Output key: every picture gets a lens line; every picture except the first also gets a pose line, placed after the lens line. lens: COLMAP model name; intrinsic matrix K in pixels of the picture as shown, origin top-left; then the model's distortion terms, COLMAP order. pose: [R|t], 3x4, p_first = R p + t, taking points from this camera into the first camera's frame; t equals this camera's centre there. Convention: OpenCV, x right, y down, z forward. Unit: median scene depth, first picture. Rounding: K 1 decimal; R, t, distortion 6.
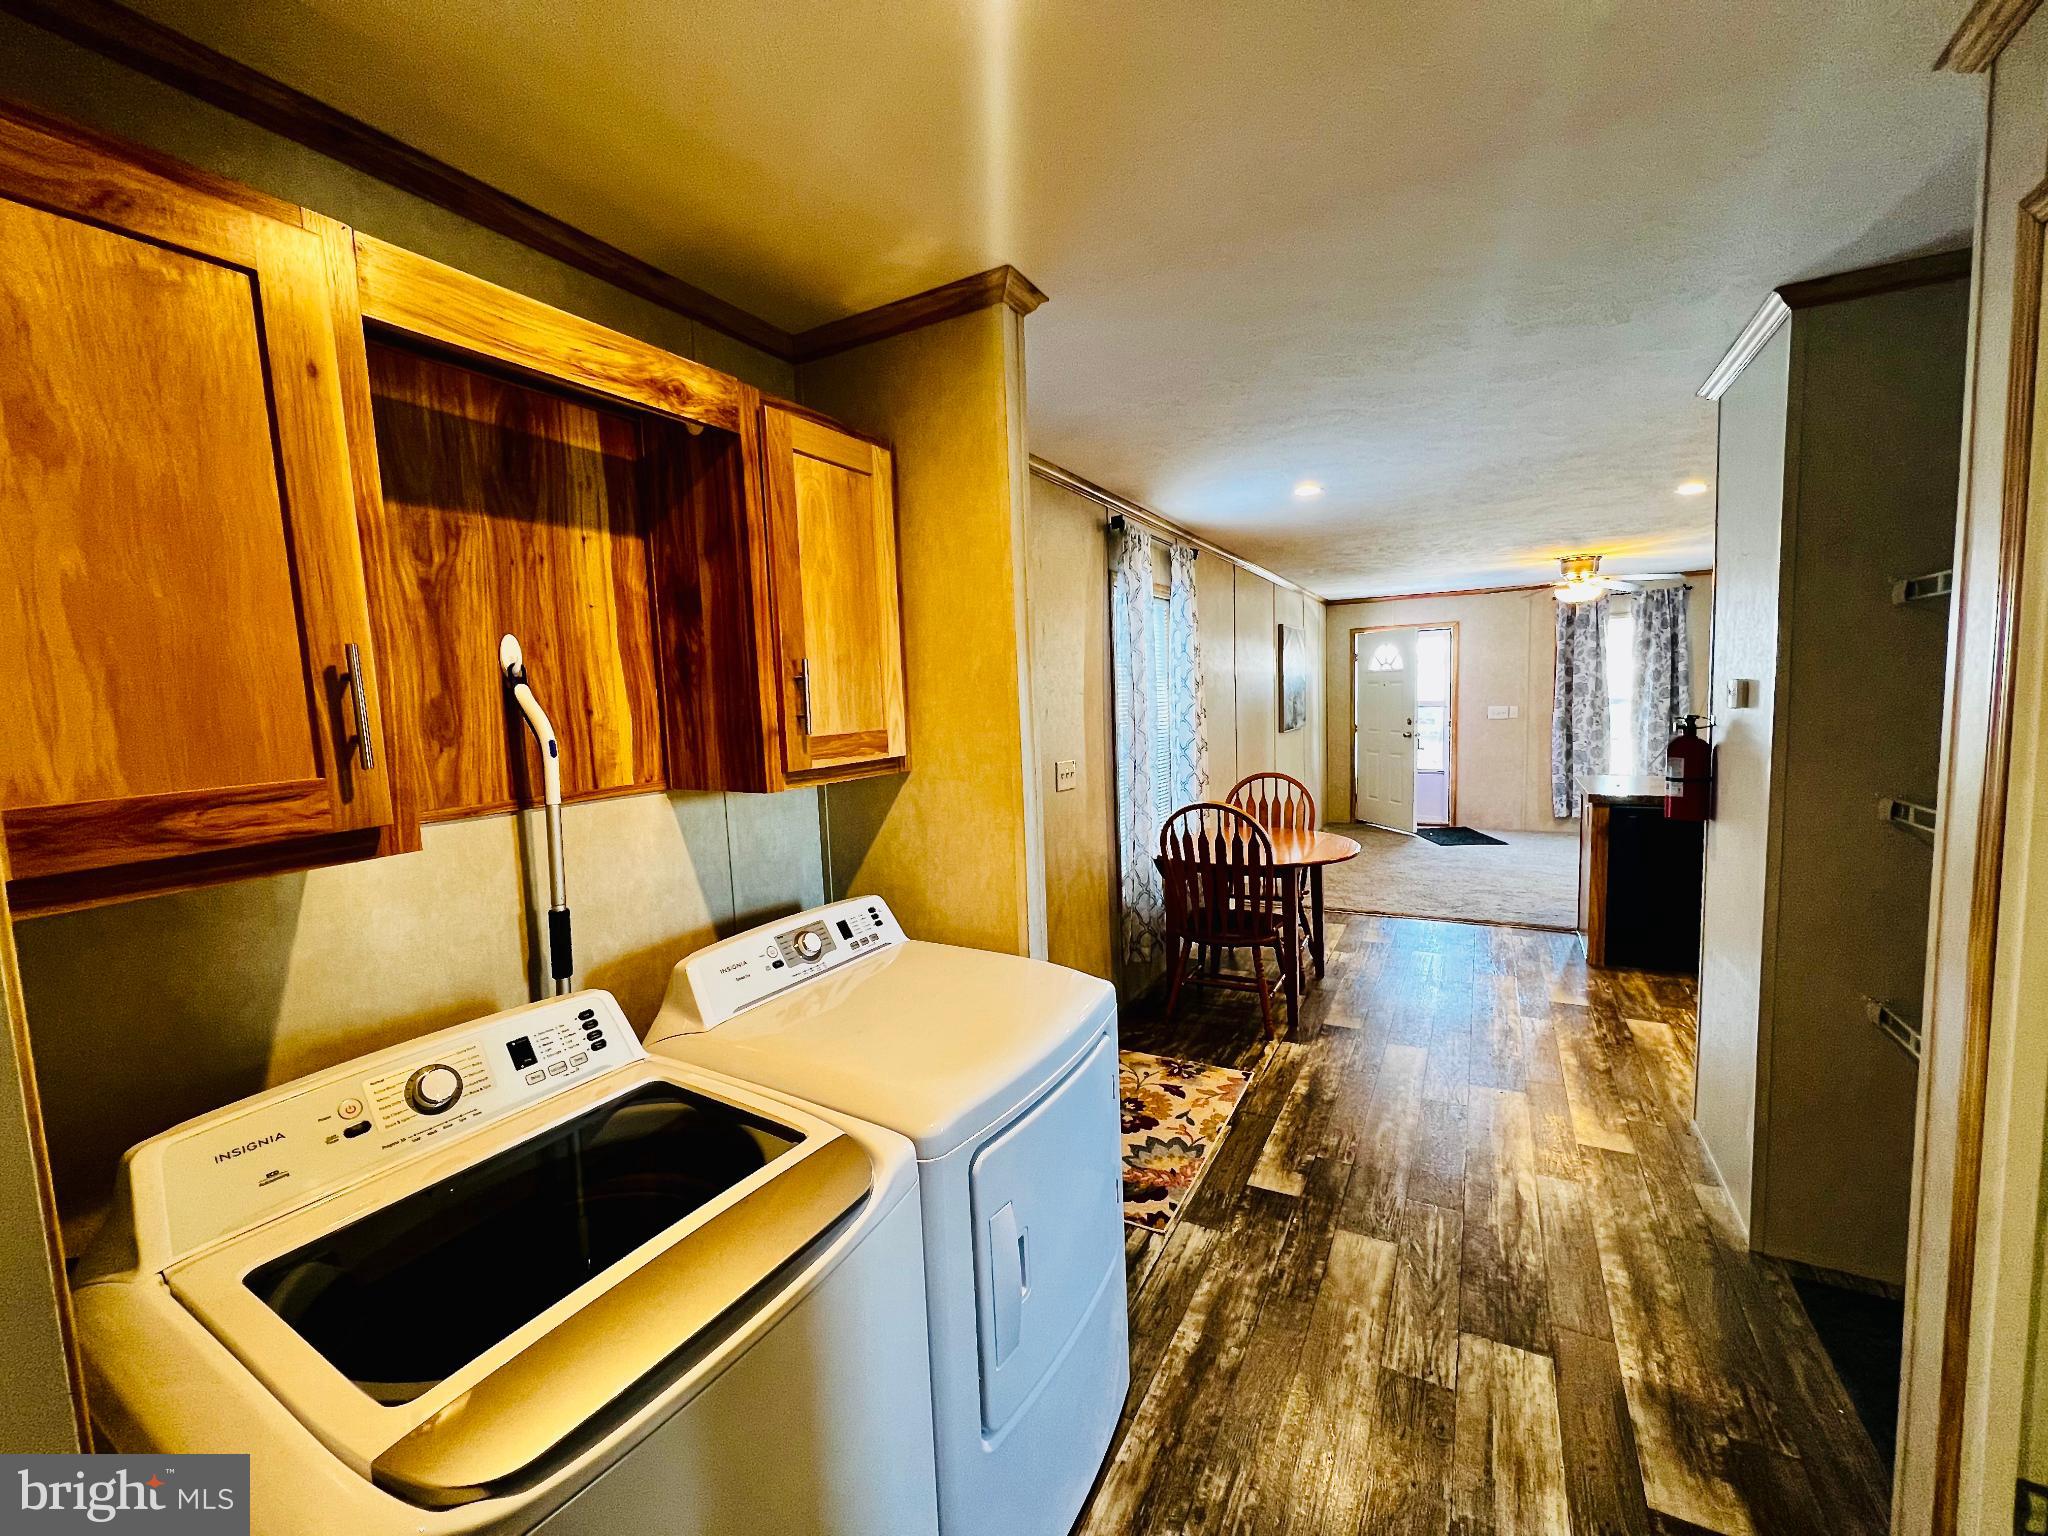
lens RADIAL K [[834.6, 0, 1015.4], [0, 834.6, 771.5], [0, 0, 1]] dist [0.001808, 0.000094]
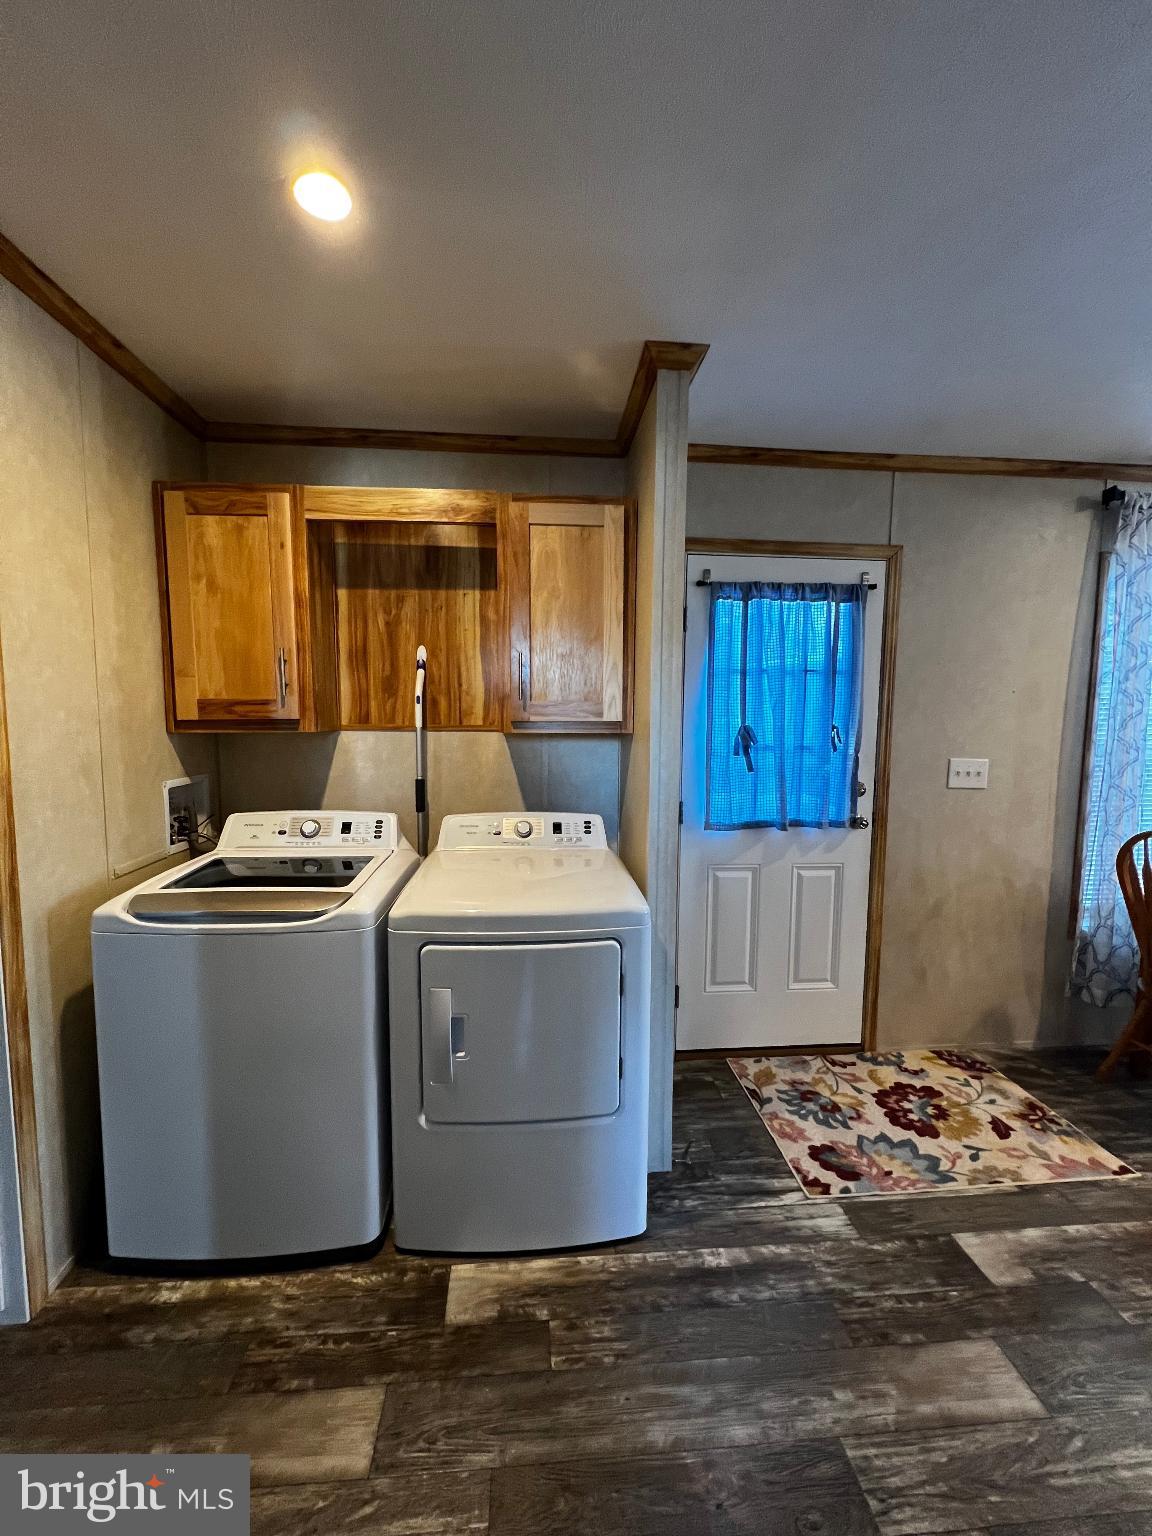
lens RADIAL K [[614.5, 0, 569.6], [0, 614.5, 771.5], [0, 0, 1]] dist [0.000450, -0.000017]
pose [[0.550930, 0.118637, -0.826076, 0.764341], [-0.106691, 0.991734, 0.071274, 0.000234], [0.827703, 0.048868, 0.559034, 0.385557]]
